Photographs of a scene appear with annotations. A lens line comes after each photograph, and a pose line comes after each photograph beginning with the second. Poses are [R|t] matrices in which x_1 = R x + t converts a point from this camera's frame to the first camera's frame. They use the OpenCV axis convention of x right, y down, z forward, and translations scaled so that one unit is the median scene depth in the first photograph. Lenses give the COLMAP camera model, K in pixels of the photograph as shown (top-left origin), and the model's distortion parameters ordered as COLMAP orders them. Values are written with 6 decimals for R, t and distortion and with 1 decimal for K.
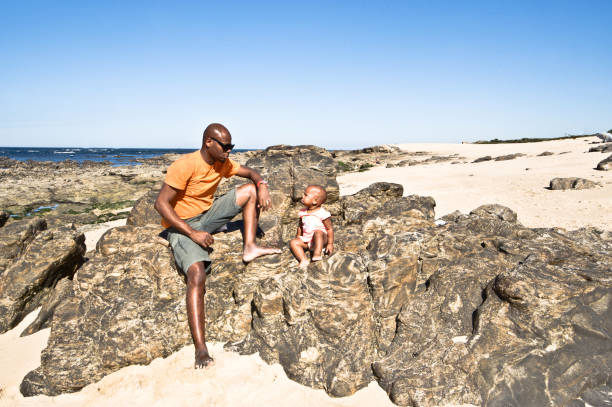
lens RADIAL K [[433.7, 0, 306.0], [0, 433.7, 203.5], [0, 0, 1]] dist [0.002167, -0.009462]
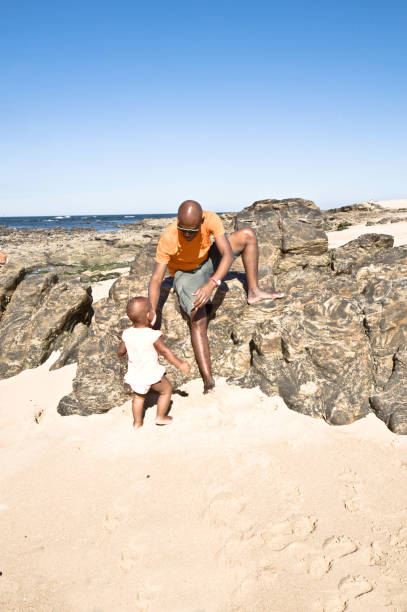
lens RADIAL K [[433.7, 0, 203.5], [0, 433.7, 306.0], [0, 0, 1]] dist [0.002167, -0.009462]
pose [[0.987143, 0.001021, -0.159837, -0.066125], [0.012050, 0.996659, 0.080784, 0.046684], [0.159386, -0.081671, 0.983832, -0.073906]]
